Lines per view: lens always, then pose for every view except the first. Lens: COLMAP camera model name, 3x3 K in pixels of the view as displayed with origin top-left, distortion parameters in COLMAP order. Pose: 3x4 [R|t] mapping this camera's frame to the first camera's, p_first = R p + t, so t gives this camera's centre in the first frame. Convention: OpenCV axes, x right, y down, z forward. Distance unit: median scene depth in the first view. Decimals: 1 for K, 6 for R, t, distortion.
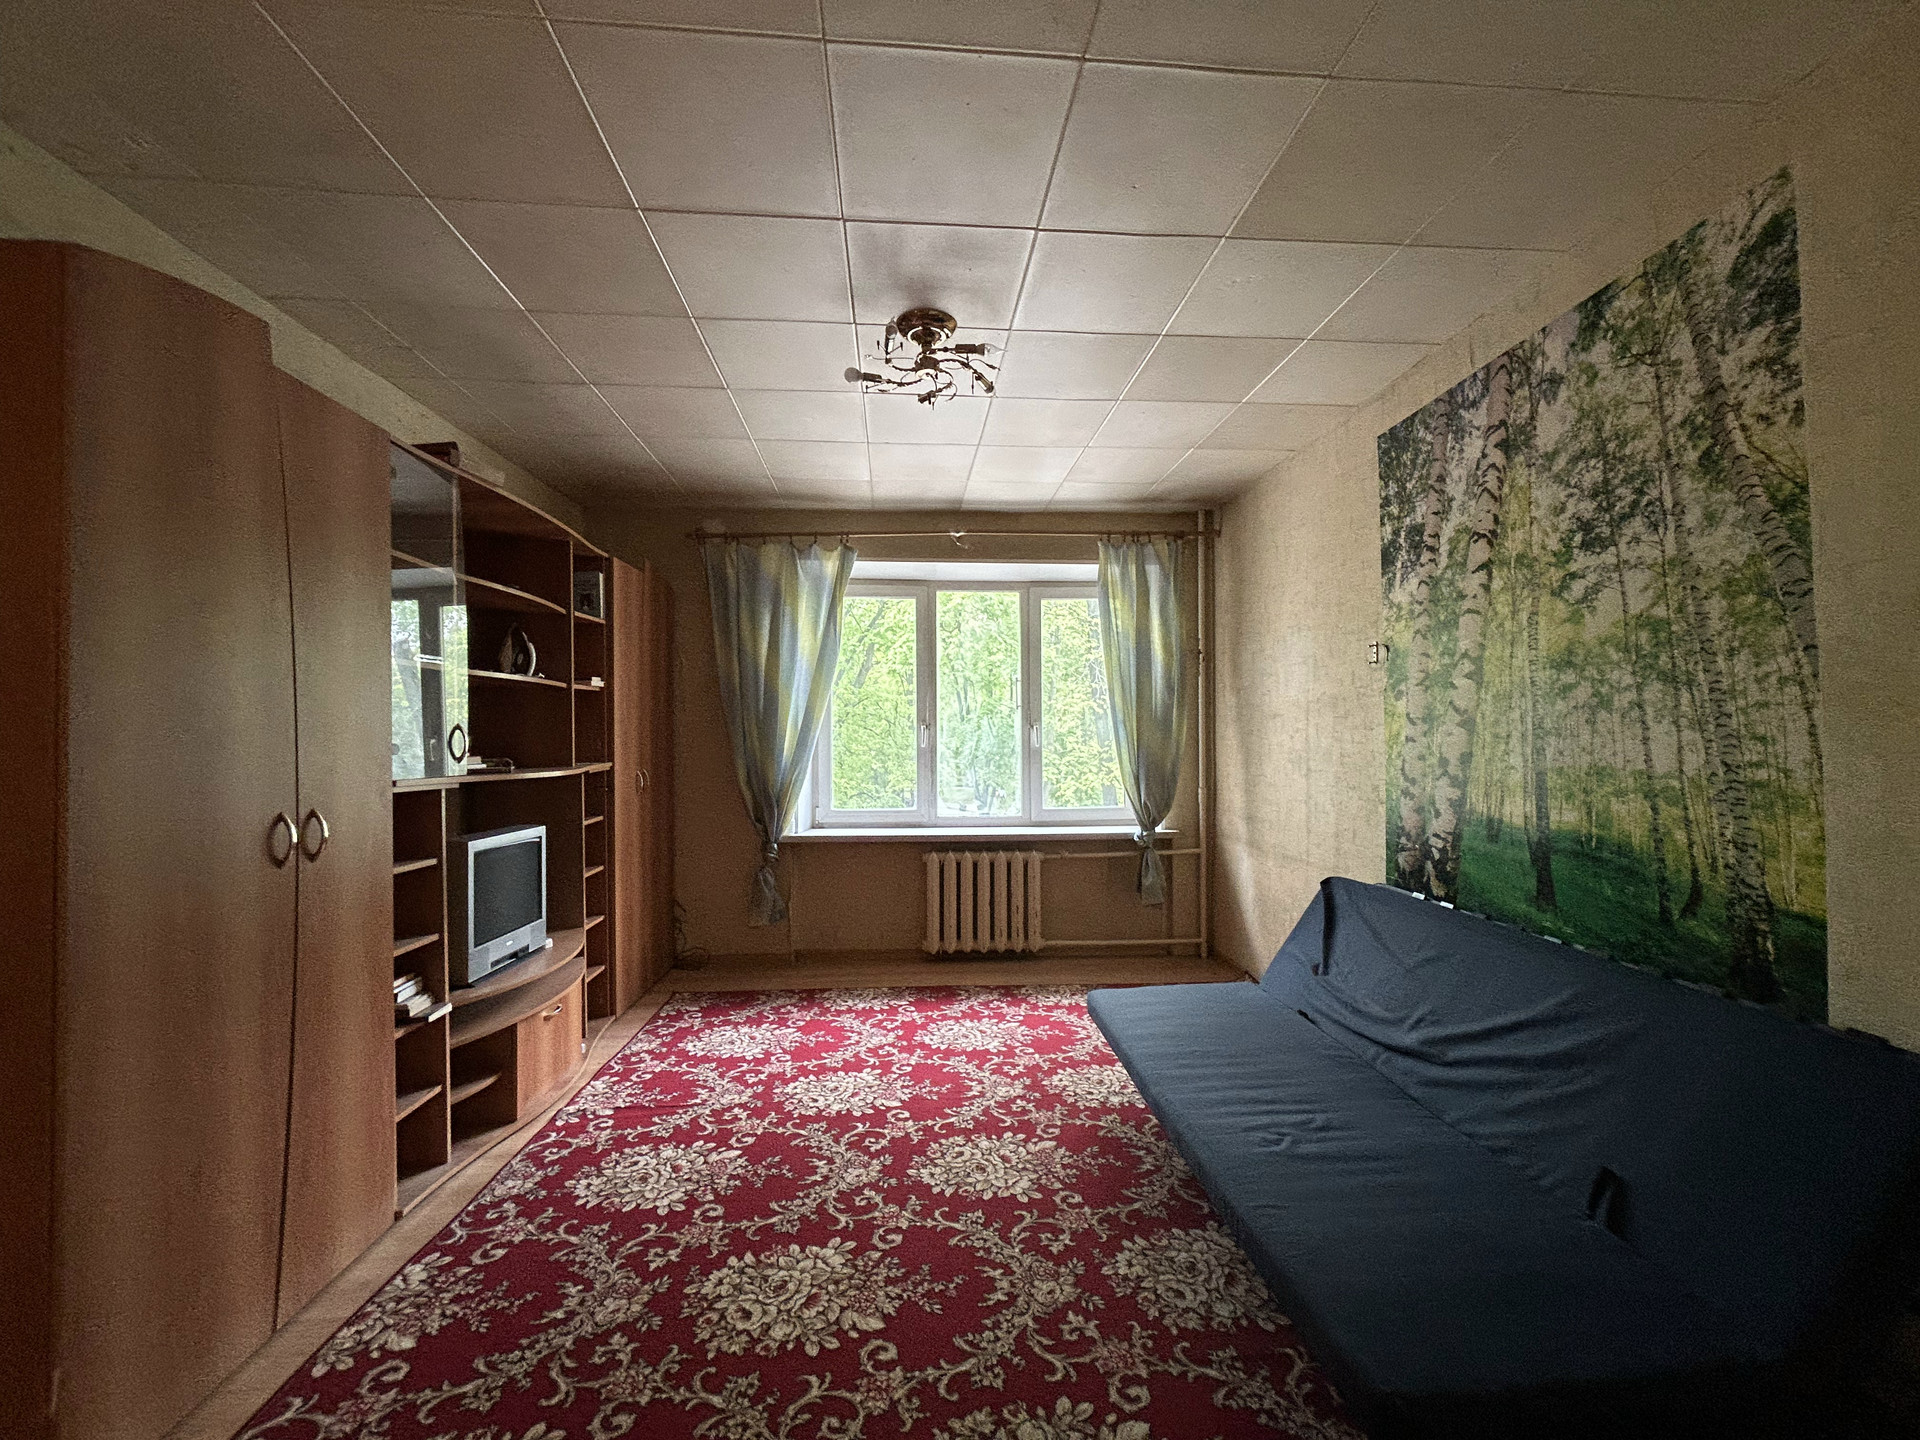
lens RADIAL K [[759.8, 0, 967.9], [0, 759.8, 722.4], [0, 0, 1]] dist [-0.000404, -0.001261]
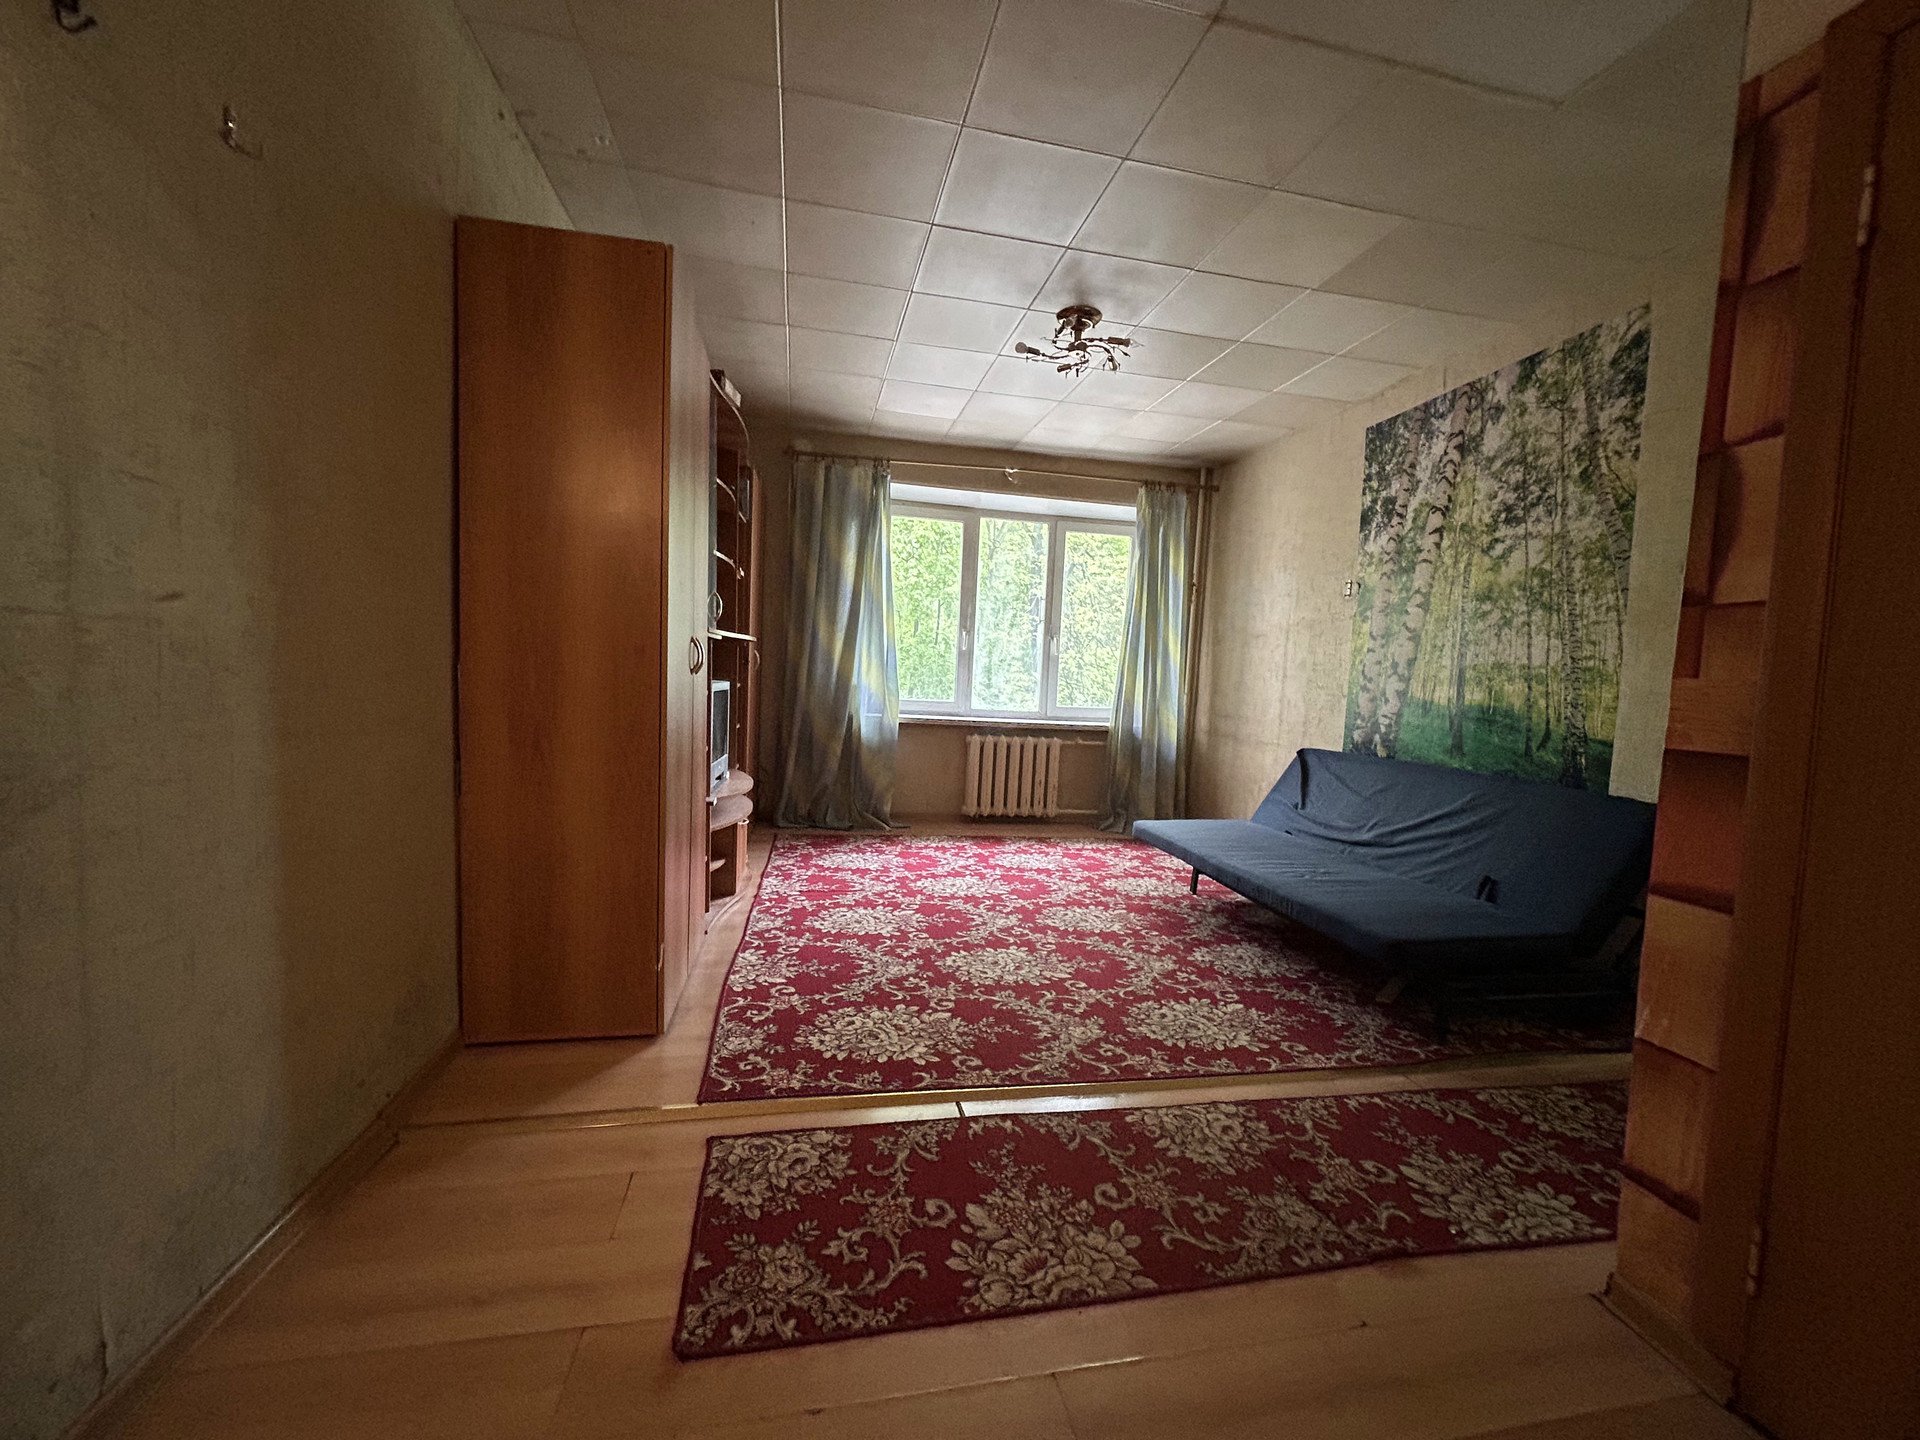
lens RADIAL K [[759.8, 0, 966.4], [0, 759.8, 723.0], [0, 0, 1]] dist [-0.000404, -0.001261]
pose [[0.990790, 0.044528, 0.127879, -0.392535], [-0.055380, 0.995043, 0.082598, 0.093774], [-0.123568, -0.088919, 0.988344, -0.370401]]
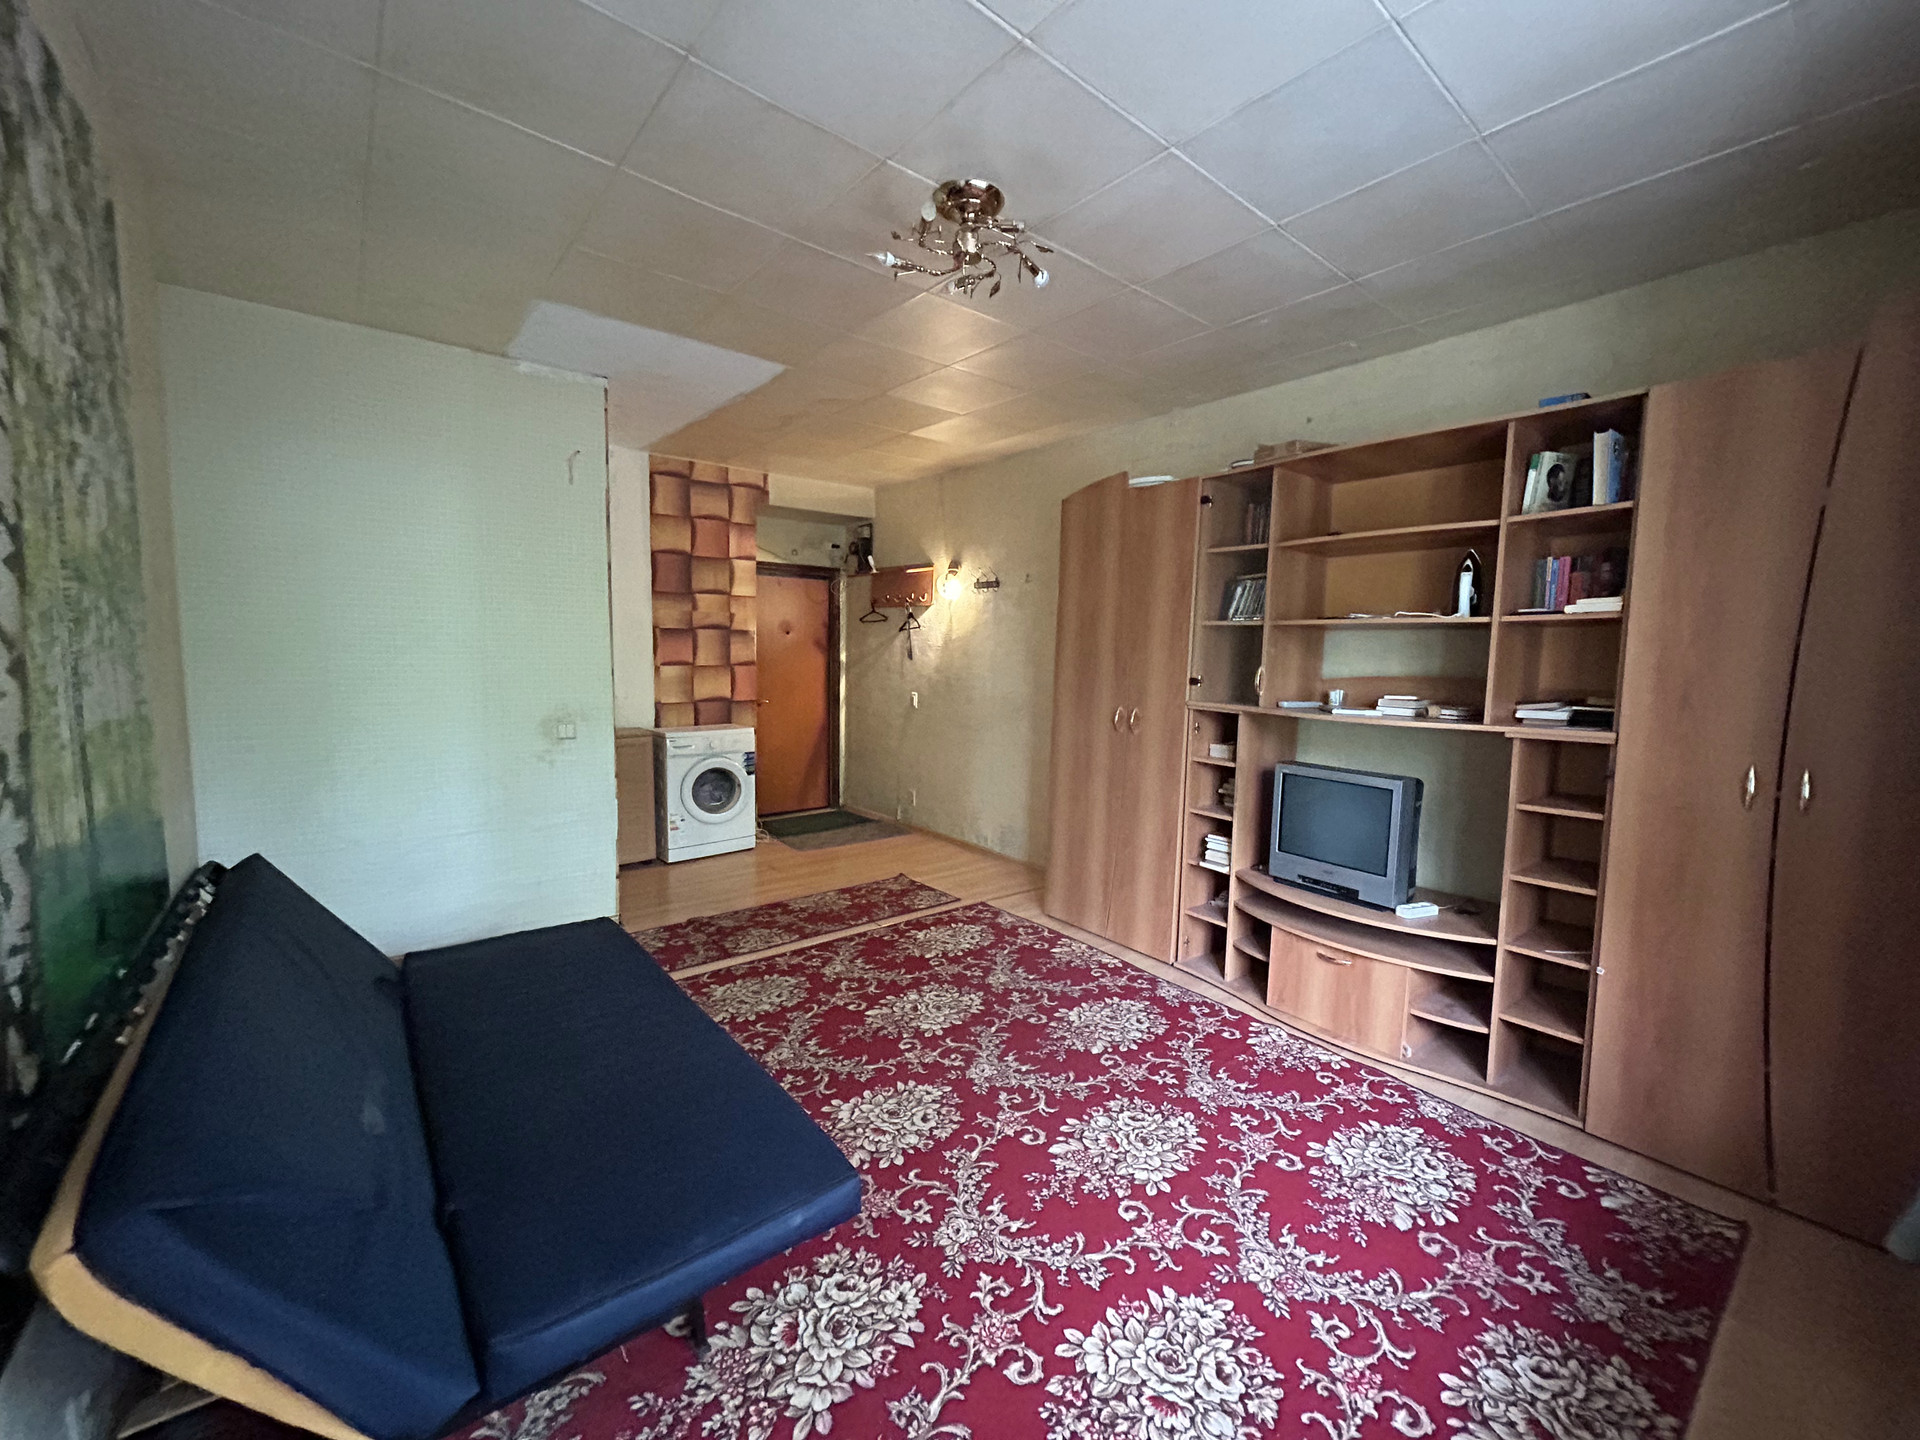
lens RADIAL K [[759.8, 0, 963.8], [0, 759.8, 729.2], [0, 0, 1]] dist [-0.000404, -0.001261]
pose [[-0.819538, 0.047327, -0.571066, 0.462544], [-0.006139, 0.995801, 0.091335, -0.006872], [0.572991, 0.078358, -0.815807, 1.735425]]
